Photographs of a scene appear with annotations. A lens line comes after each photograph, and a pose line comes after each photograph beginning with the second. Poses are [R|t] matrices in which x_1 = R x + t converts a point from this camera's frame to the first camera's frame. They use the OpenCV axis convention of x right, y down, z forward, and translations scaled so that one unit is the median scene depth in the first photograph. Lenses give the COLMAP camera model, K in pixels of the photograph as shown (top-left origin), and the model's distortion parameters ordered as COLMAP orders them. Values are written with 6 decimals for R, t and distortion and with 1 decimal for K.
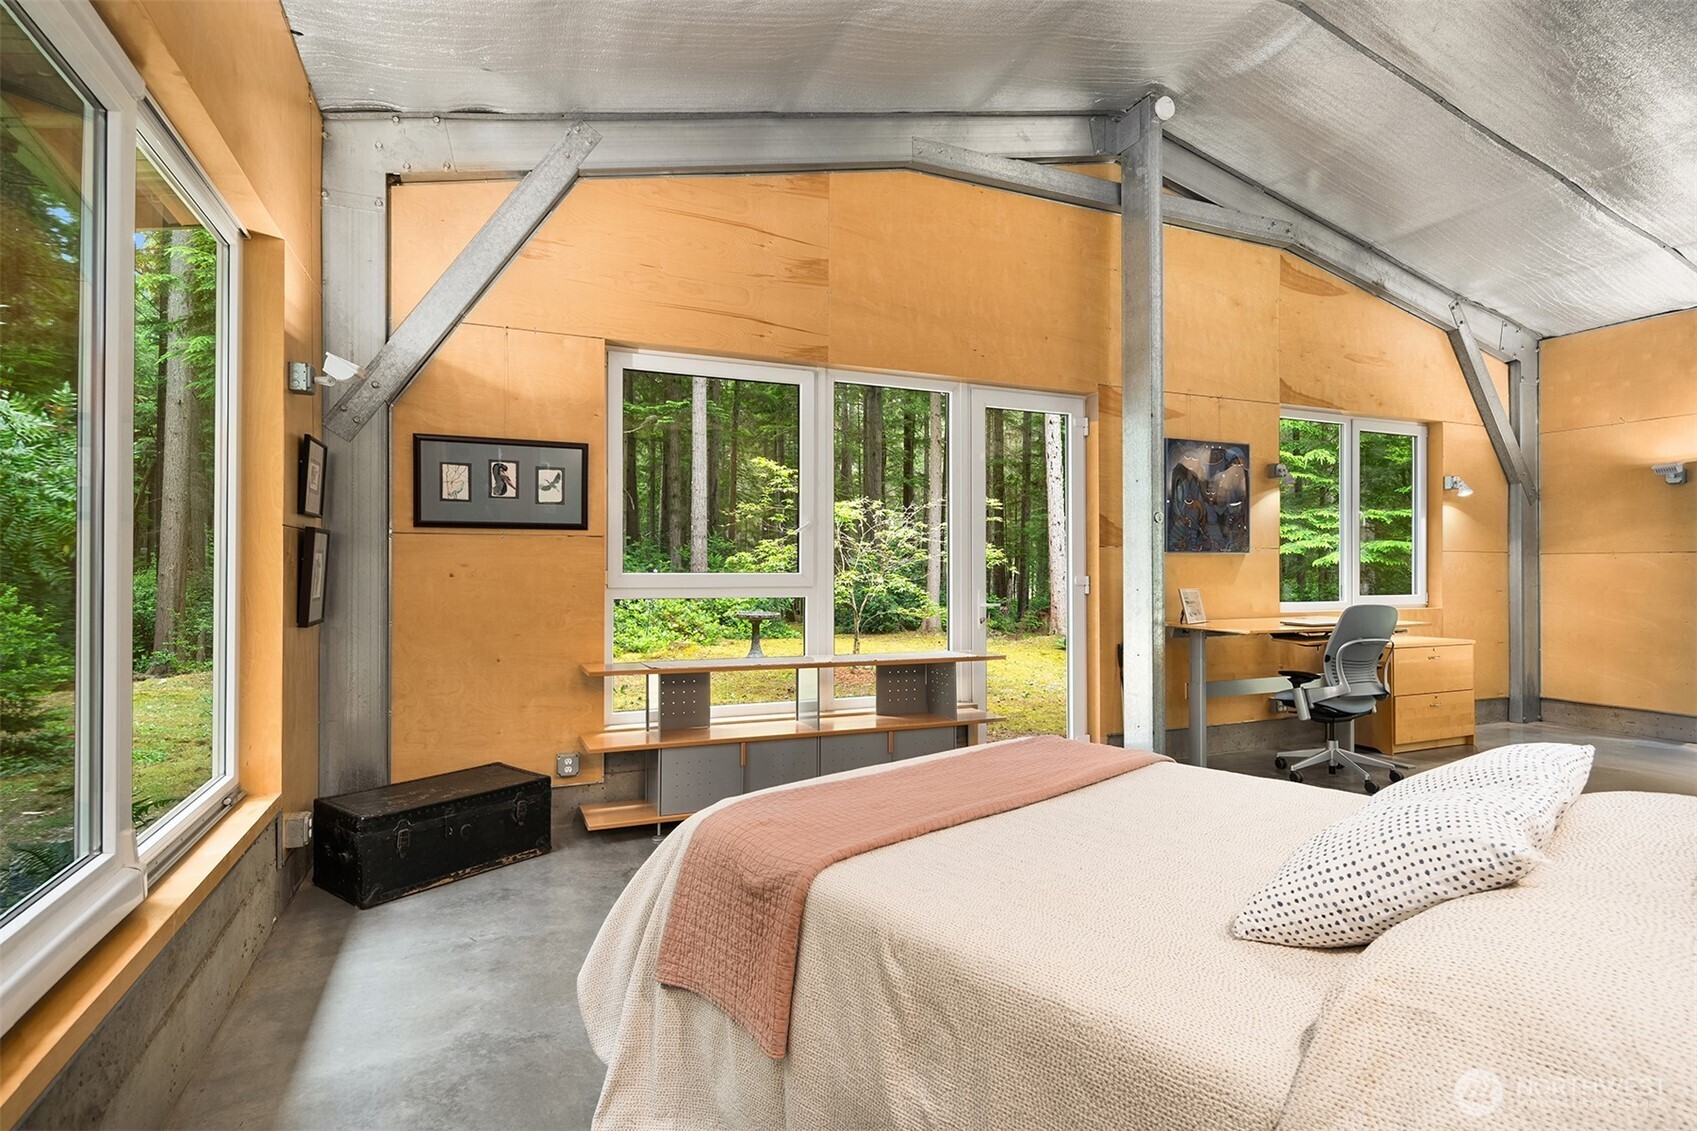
lens RADIAL K [[832.5, 0, 849.4], [0, 832.5, 566.9], [0, 0, 1]] dist [0.012752, -0.006128]
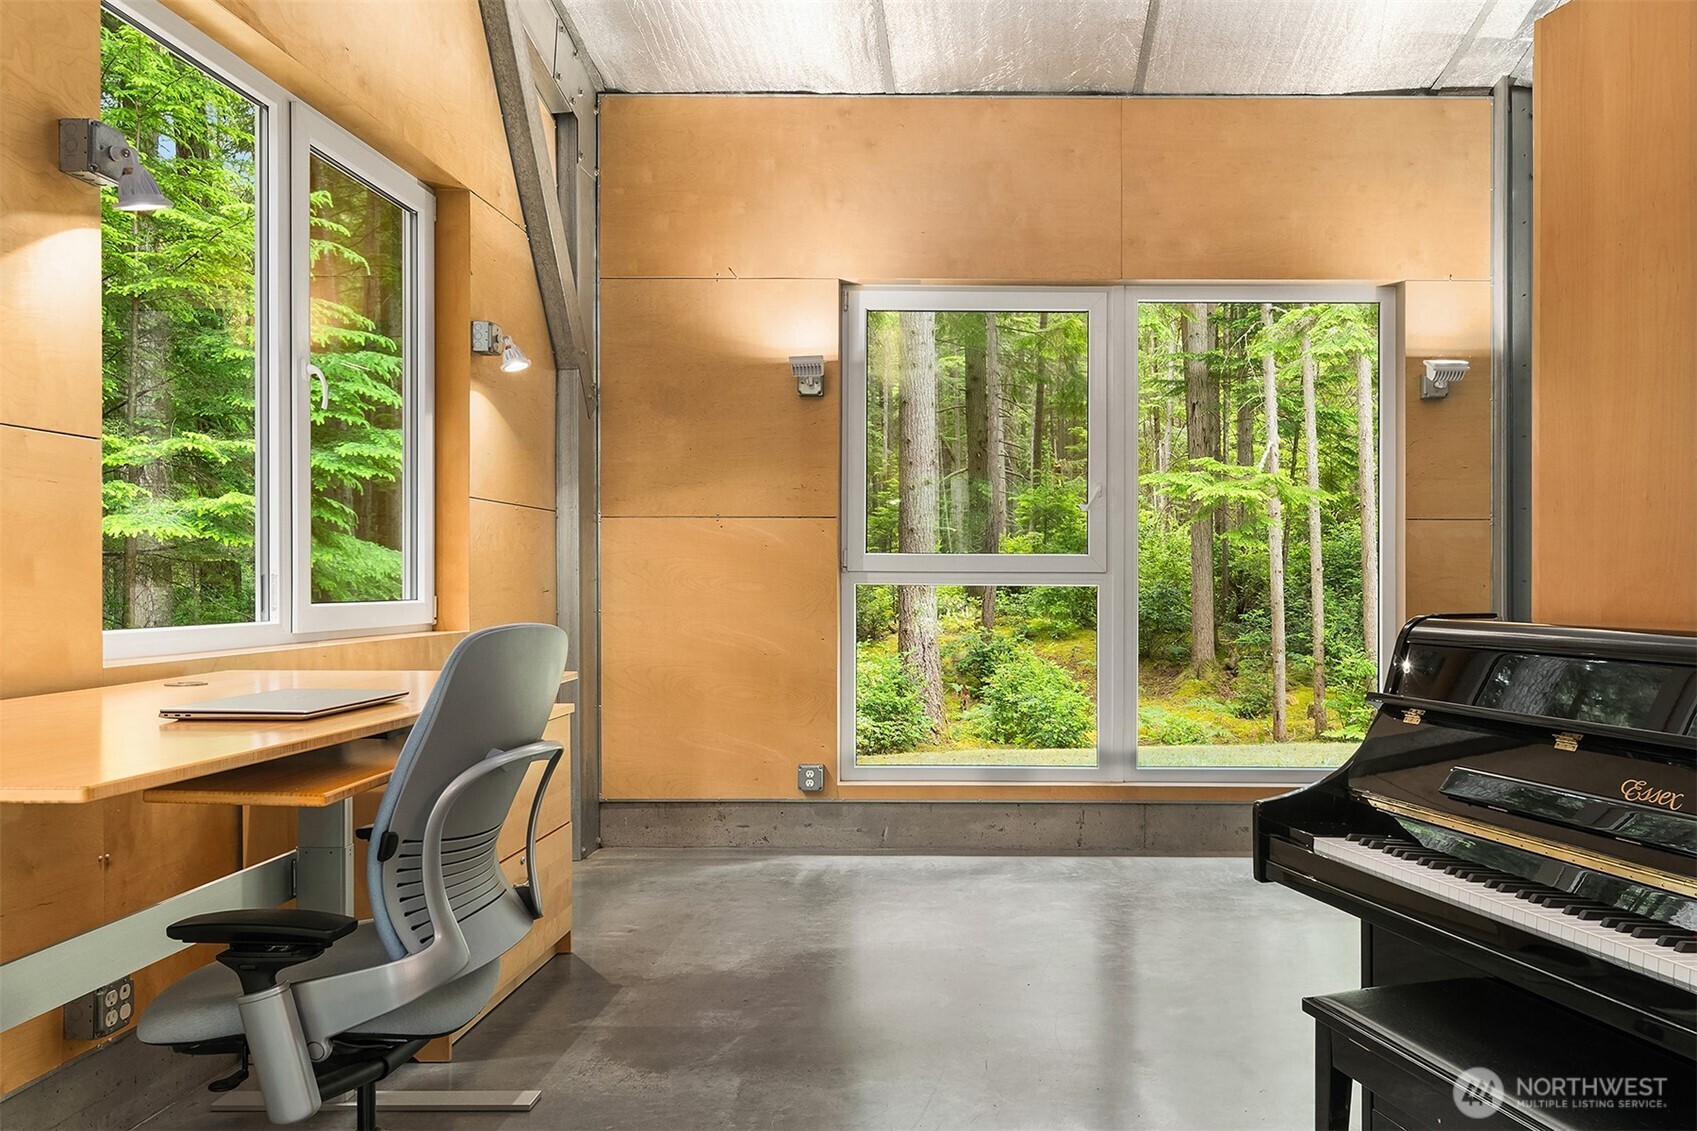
lens RADIAL K [[1145.7, 0, 849.7], [0, 1145.7, 575.7], [0, 0, 1]] dist [0.008034, 0.000574]
pose [[0.392779, 0.007007, 0.919606, 0.253912], [-0.006272, 0.999968, -0.004941, 0.023729], [-0.919612, -0.003827, 0.392810, 0.602370]]
